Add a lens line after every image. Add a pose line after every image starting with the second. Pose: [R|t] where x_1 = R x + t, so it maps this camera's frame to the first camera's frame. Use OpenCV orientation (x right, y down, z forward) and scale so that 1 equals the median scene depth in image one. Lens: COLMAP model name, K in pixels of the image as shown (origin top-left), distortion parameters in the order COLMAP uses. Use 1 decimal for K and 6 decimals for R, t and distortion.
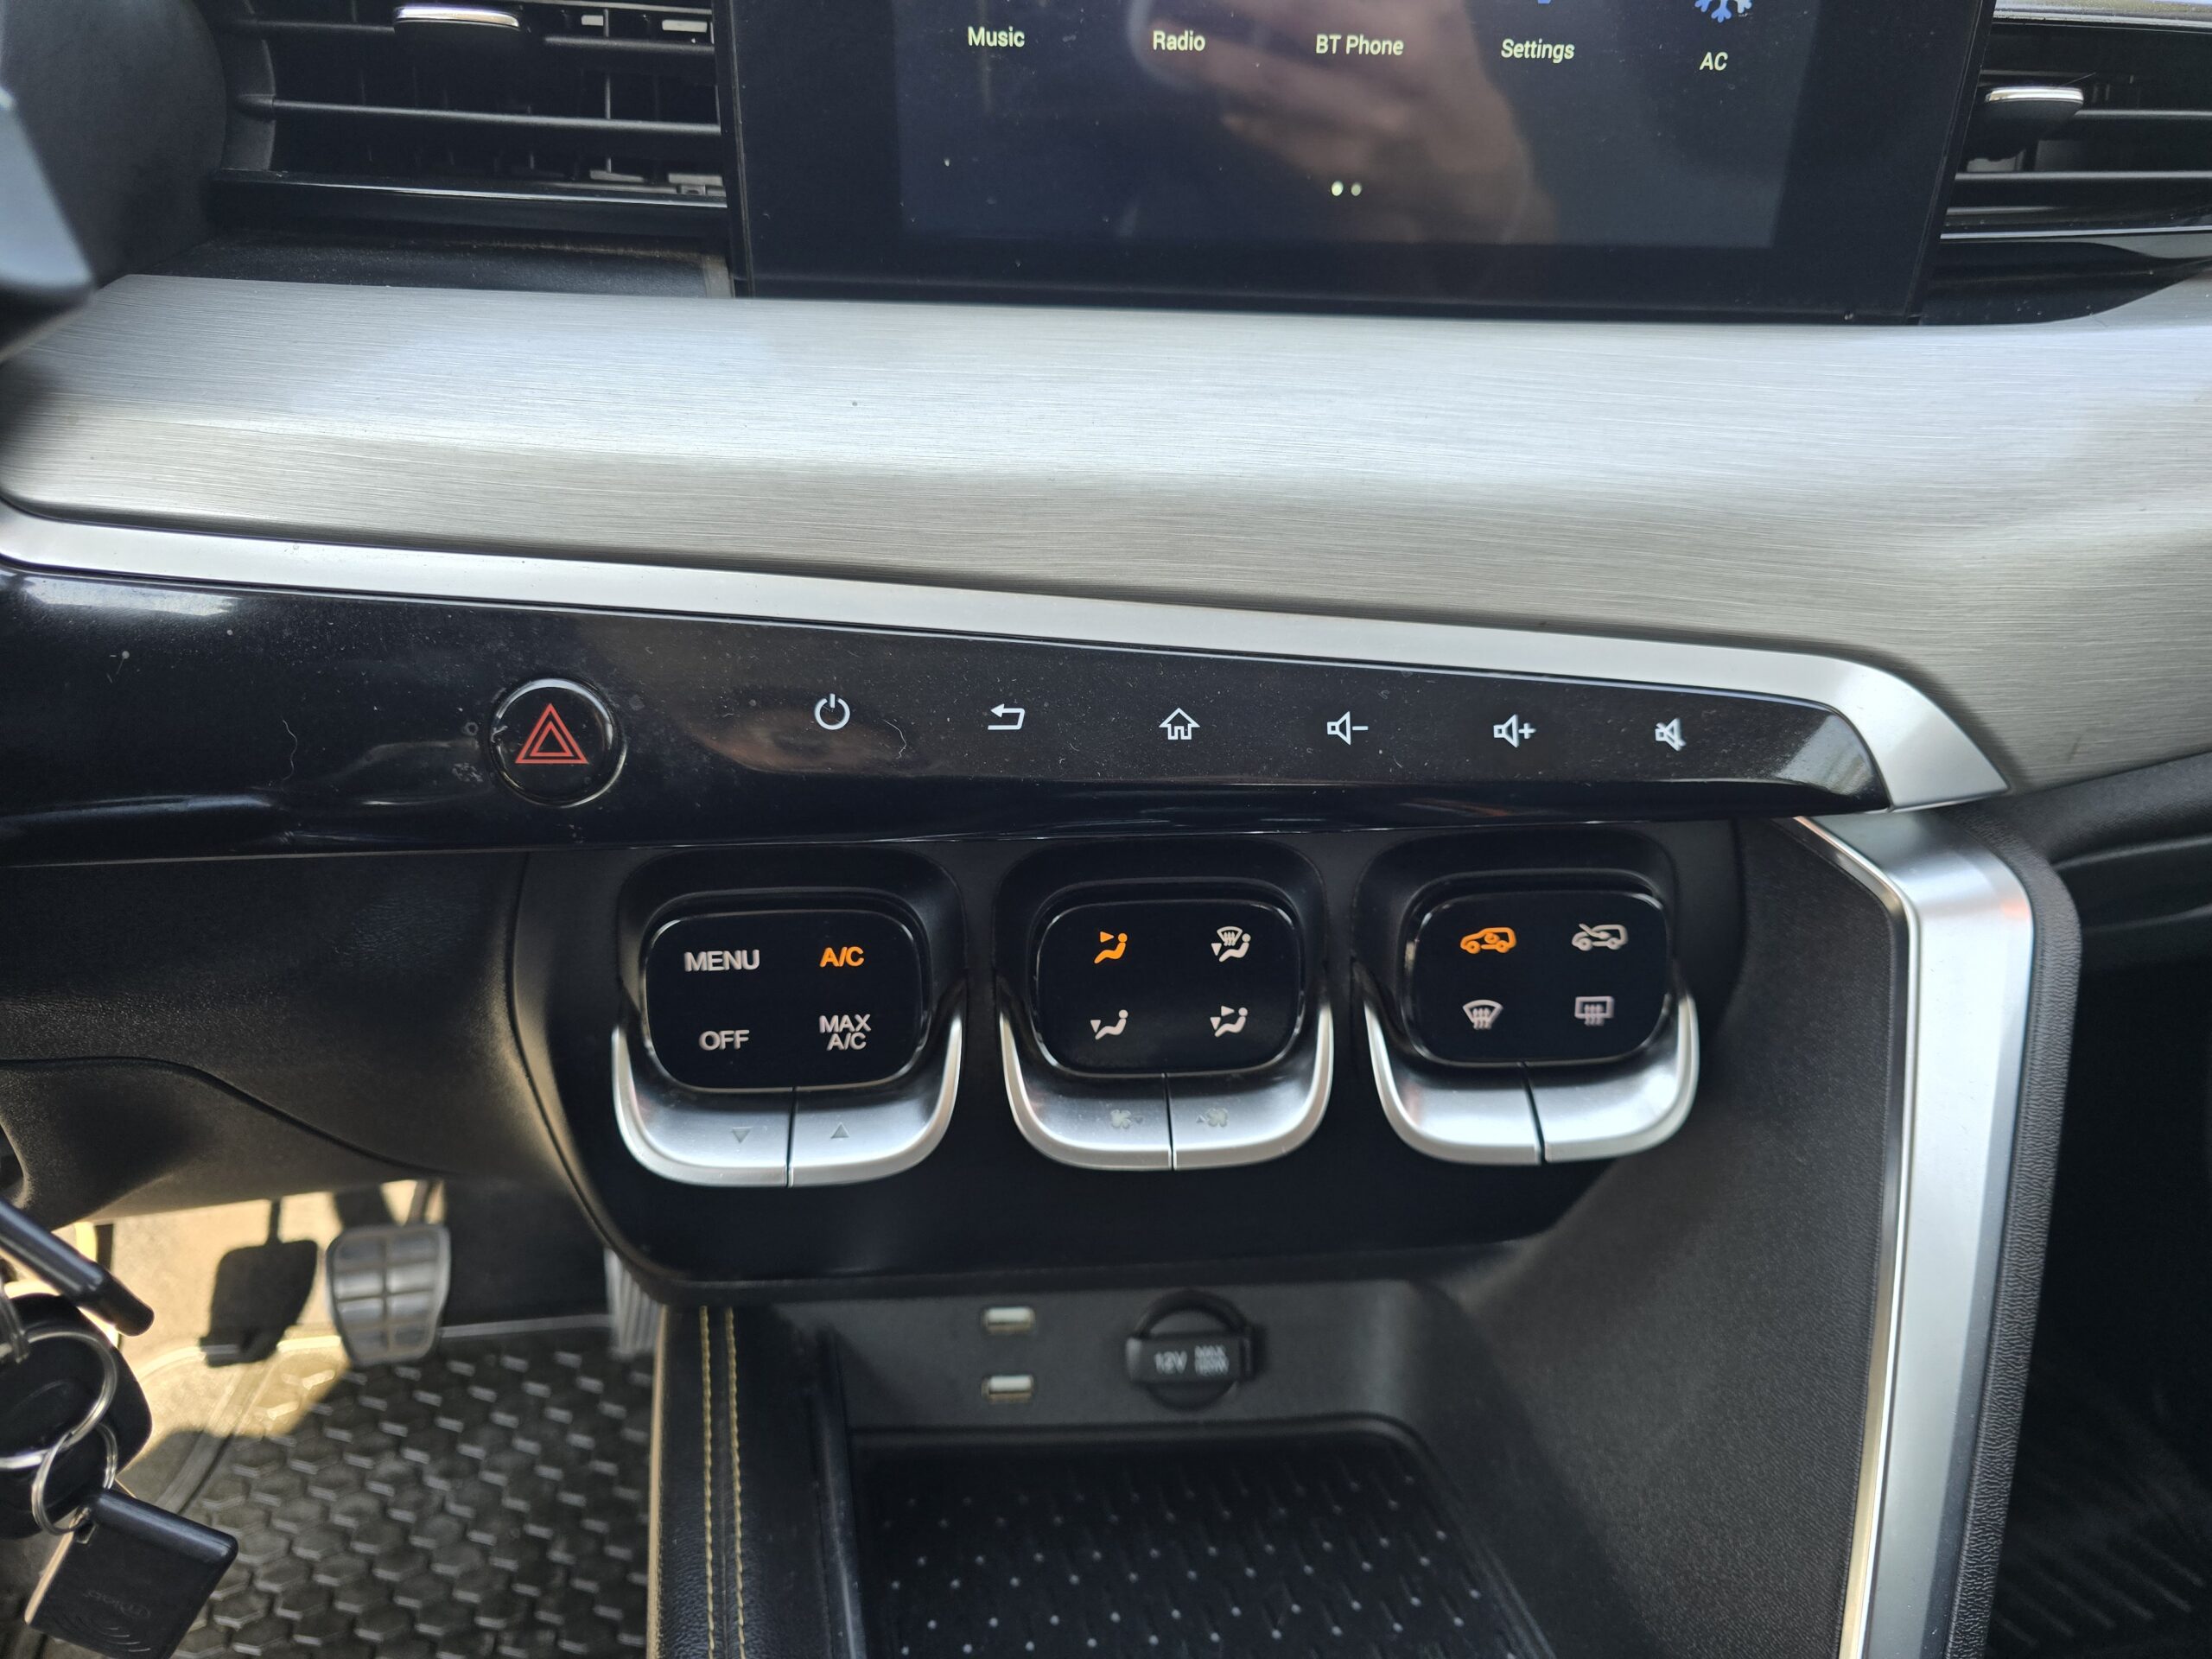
lens RADIAL K [[1497.5, 0, 1106.7], [0, 1497.5, 865.6], [0, 0, 1]] dist [0.025456, -0.053010]
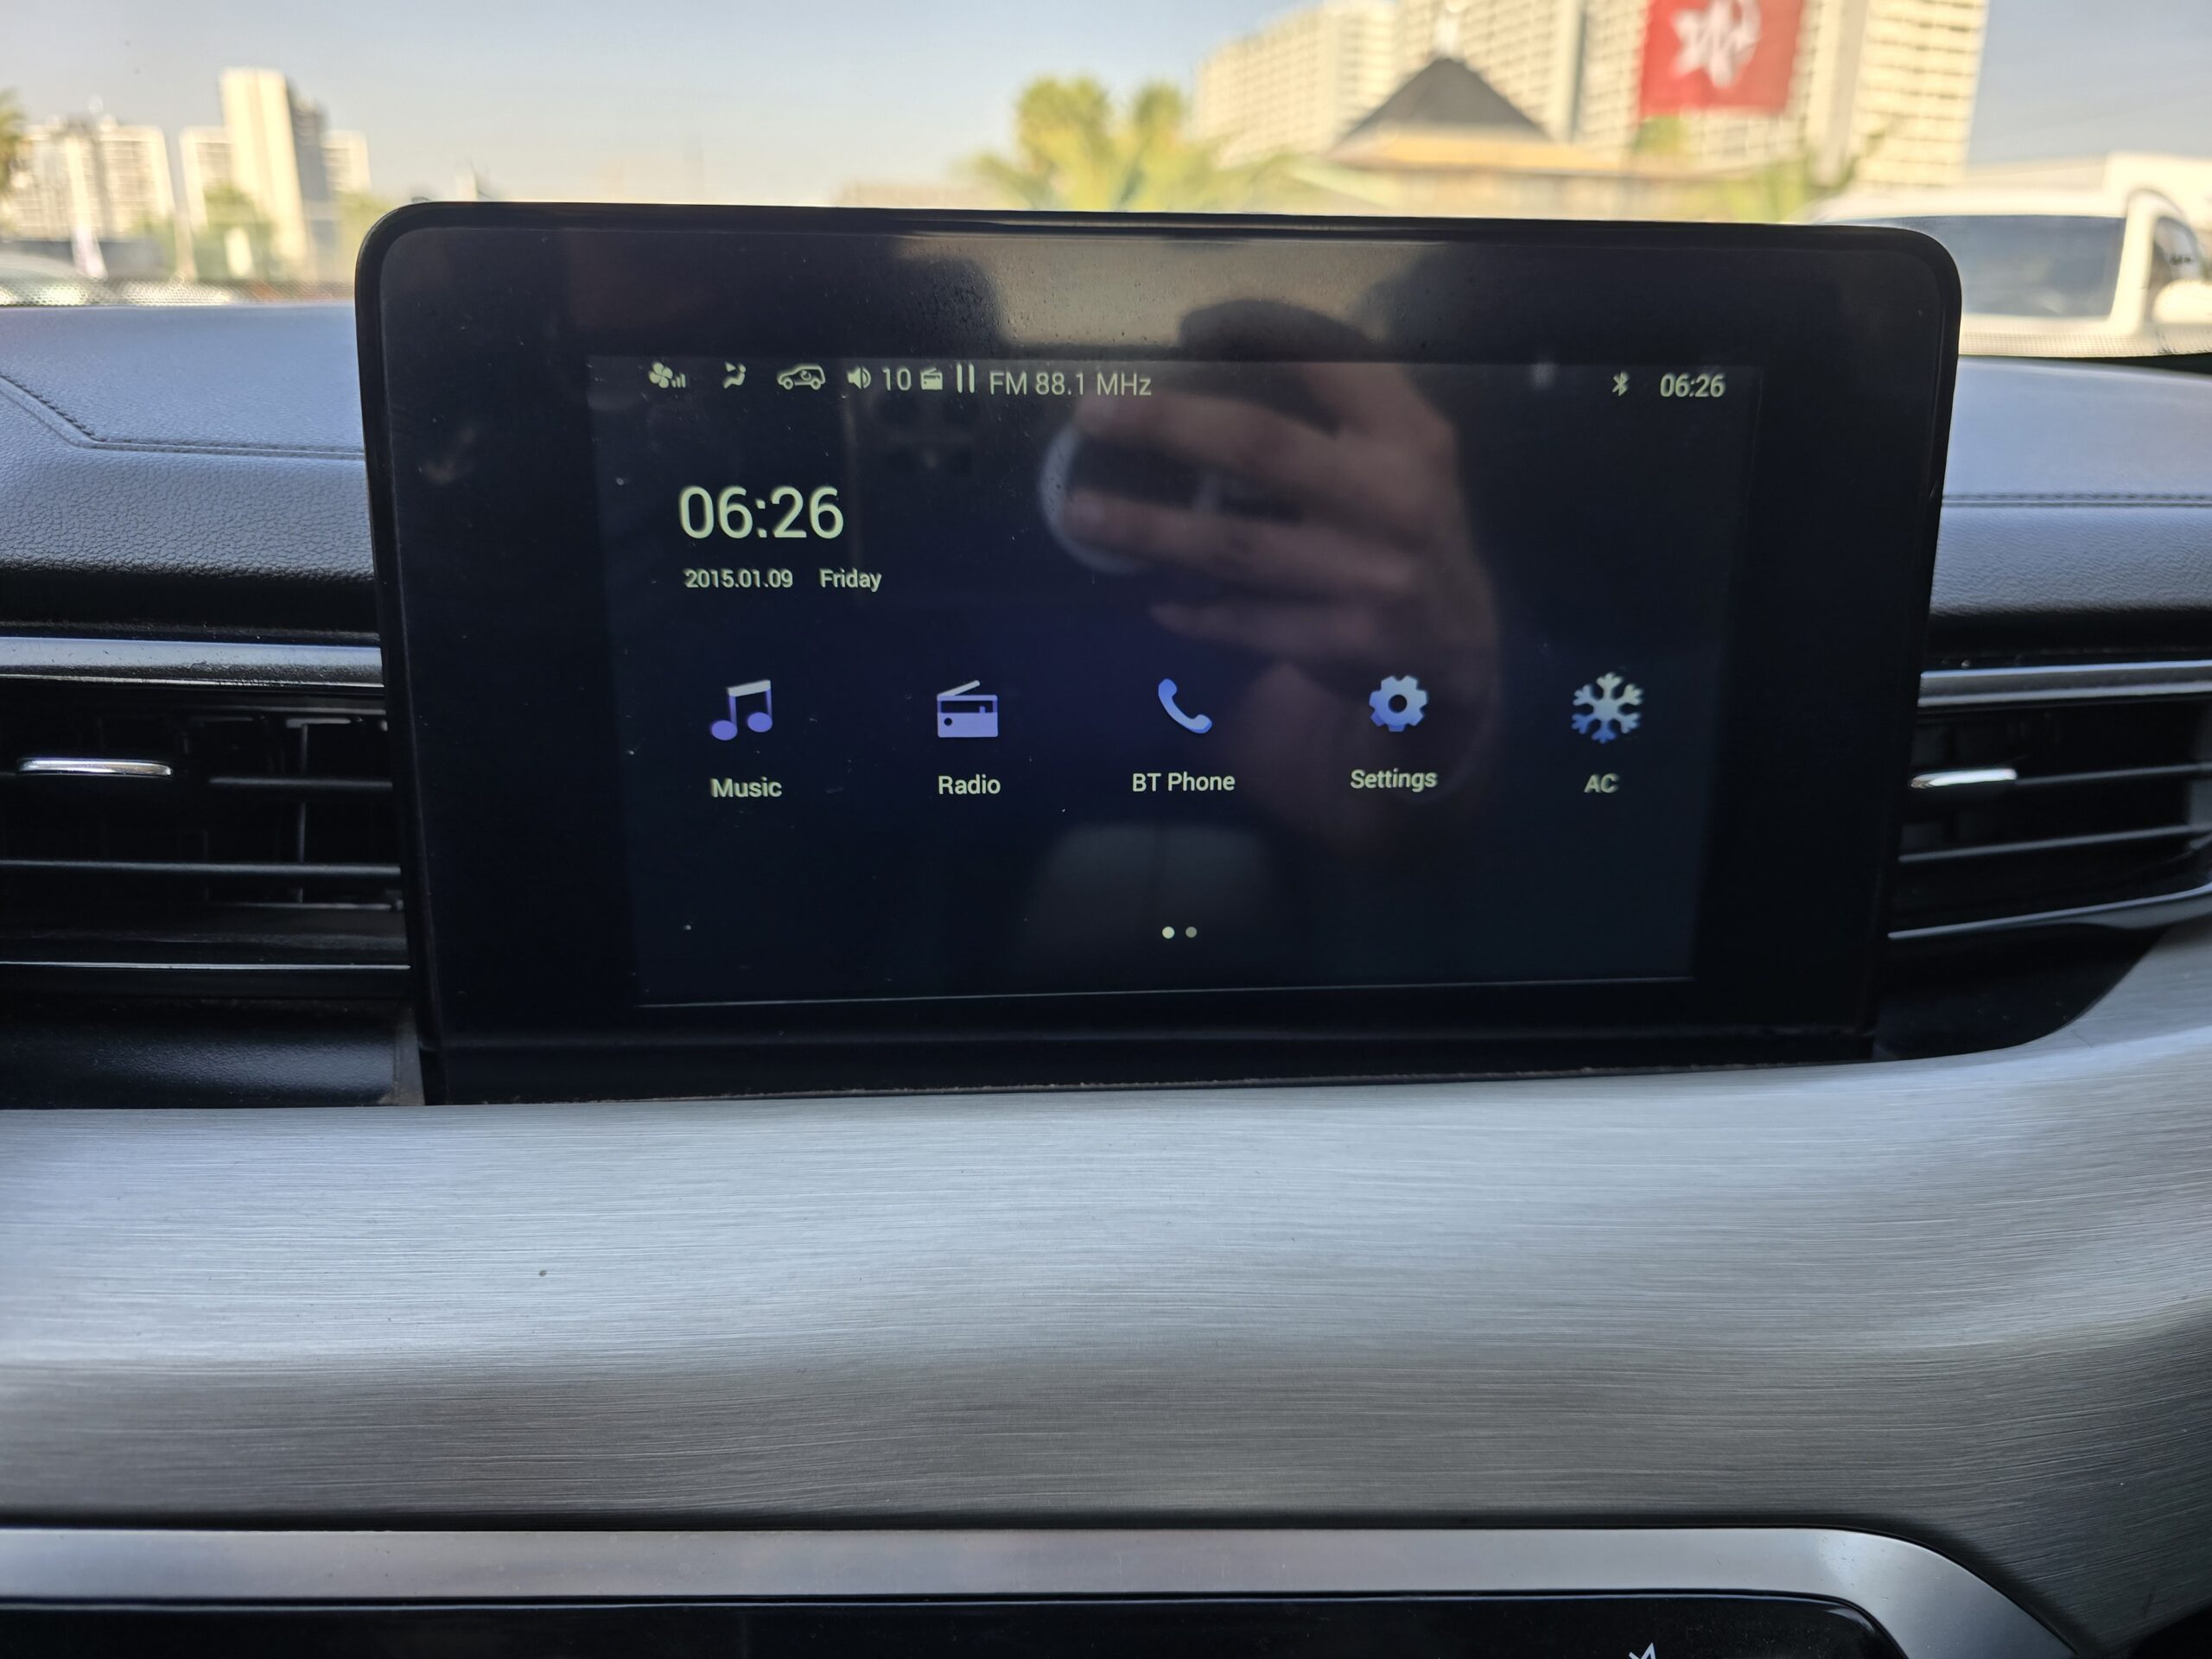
lens RADIAL K [[1497.5, 0, 1106.7], [0, 1497.5, 865.6], [0, 0, 1]] dist [0.025456, -0.053010]
pose [[0.998350, -0.031122, 0.048264, 0.084057], [0.041336, 0.972844, -0.227742, -0.314050], [-0.039865, 0.229361, 0.972525, 0.196361]]
